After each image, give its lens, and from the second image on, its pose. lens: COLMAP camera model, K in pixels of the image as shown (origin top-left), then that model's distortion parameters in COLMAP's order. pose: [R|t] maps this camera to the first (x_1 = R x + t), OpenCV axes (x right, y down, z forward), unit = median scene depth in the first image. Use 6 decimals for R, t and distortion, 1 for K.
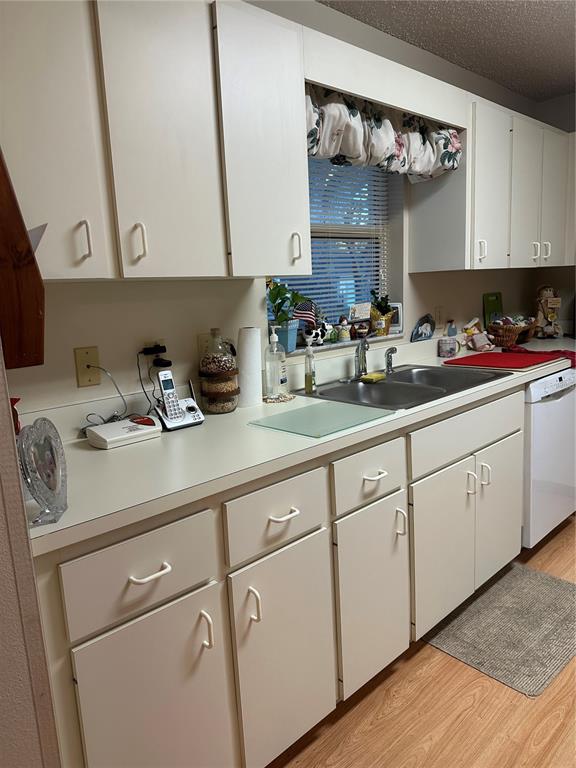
lens RADIAL K [[533.0, 0, 288.0], [0, 533.0, 384.0], [0, 0, 1]] dist [0.001374, -0.002276]
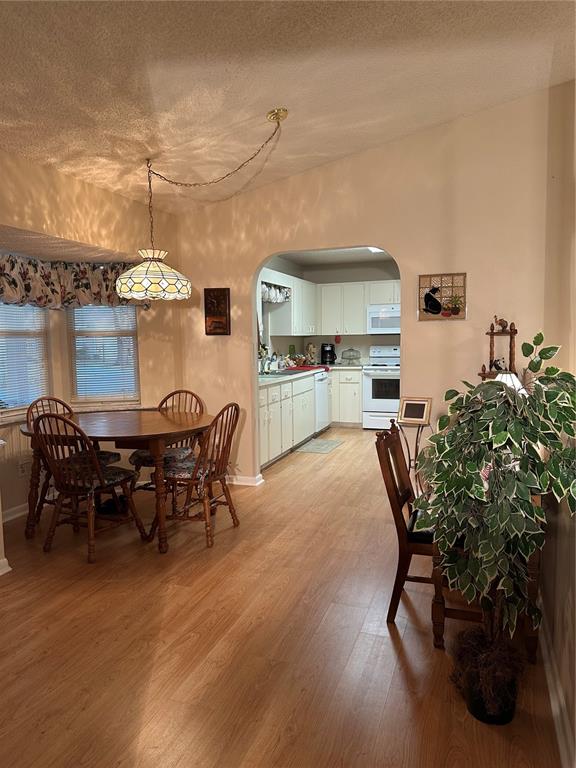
lens RADIAL K [[533.0, 0, 288.0], [0, 533.0, 384.0], [0, 0, 1]] dist [0.001374, -0.002276]
pose [[0.885844, 0.003744, 0.463968, -0.930610], [0.044045, 0.994773, -0.092122, 0.280739], [-0.461888, 0.102041, 0.881049, -1.362414]]
